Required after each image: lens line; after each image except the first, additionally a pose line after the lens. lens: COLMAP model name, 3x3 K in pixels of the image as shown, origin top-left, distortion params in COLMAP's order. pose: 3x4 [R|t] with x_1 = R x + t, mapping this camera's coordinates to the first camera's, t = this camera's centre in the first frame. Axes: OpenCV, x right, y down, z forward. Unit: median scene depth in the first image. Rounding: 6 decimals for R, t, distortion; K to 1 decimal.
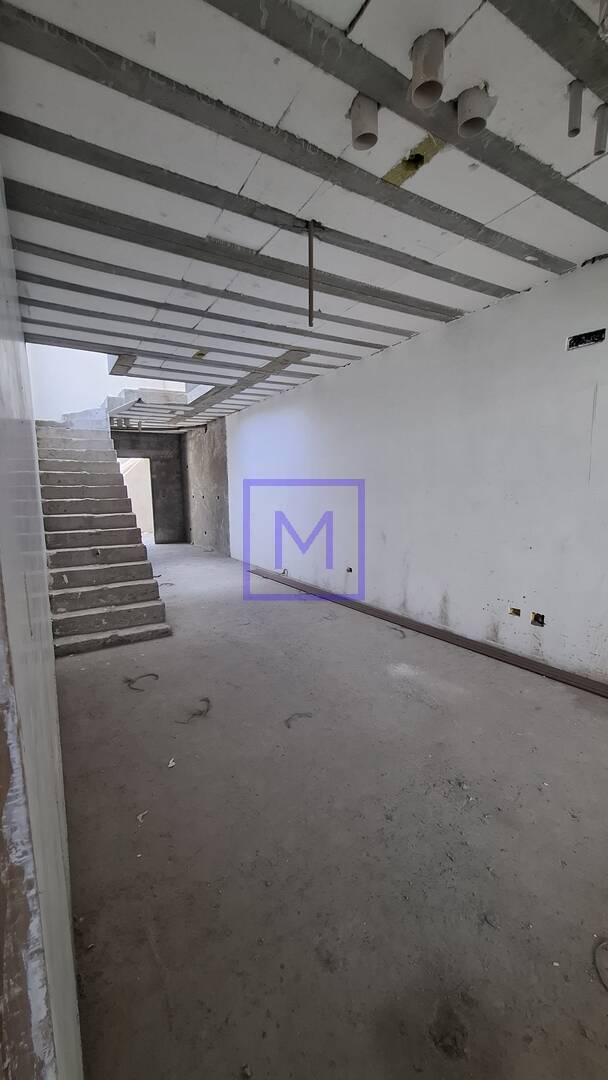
lens RADIAL K [[429.7, 0, 302.3], [0, 429.7, 544.9], [0, 0, 1]] dist [-0.005187, 0.002175]
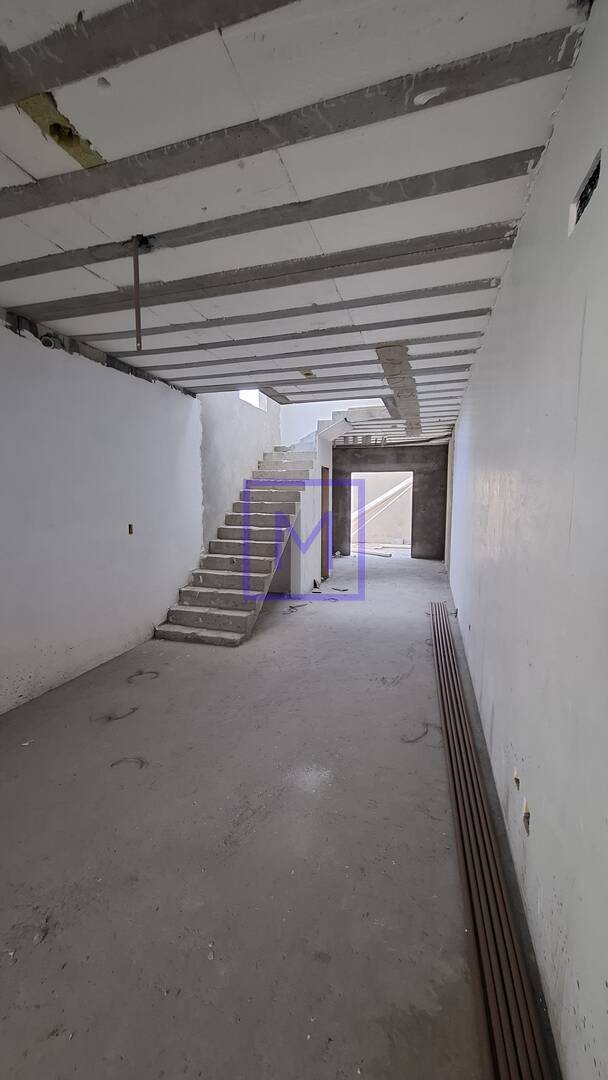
lens RADIAL K [[429.7, 0, 302.3], [0, 429.7, 544.9], [0, 0, 1]] dist [-0.005187, 0.002175]
pose [[0.670793, 0.096071, -0.735396, 0.528301], [-0.108405, 0.993626, 0.030924, -0.086125], [0.733679, 0.058977, 0.676932, 0.356430]]
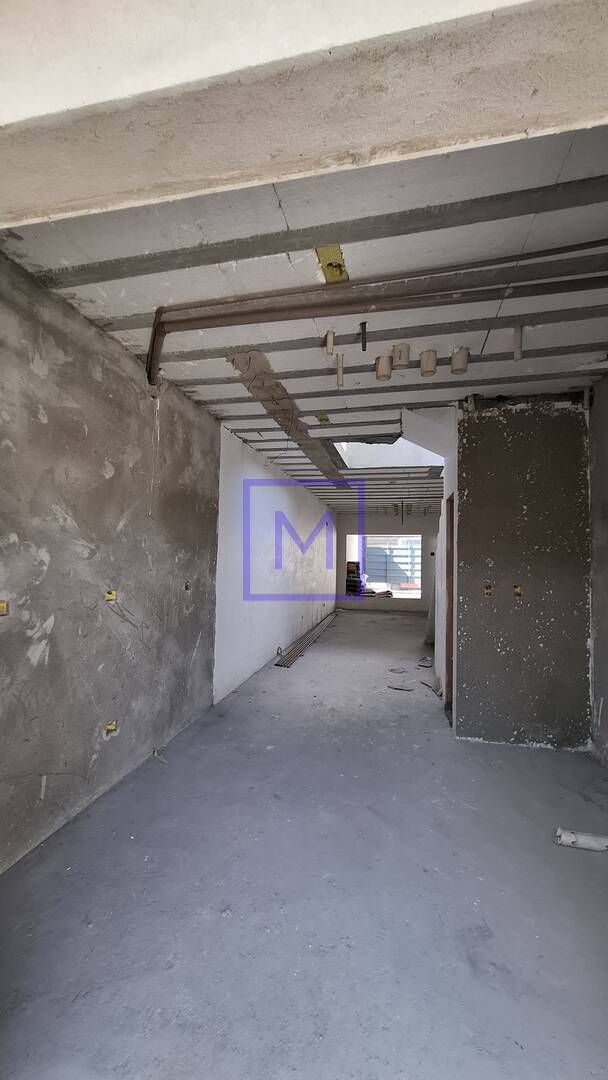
lens RADIAL K [[429.7, 0, 302.3], [0, 429.7, 544.9], [0, 0, 1]] dist [-0.005187, 0.002175]
pose [[-0.720098, 0.033060, 0.693085, -1.102948], [0.093875, 0.994322, 0.050104, -0.316631], [-0.687493, 0.101143, -0.719113, 2.413373]]
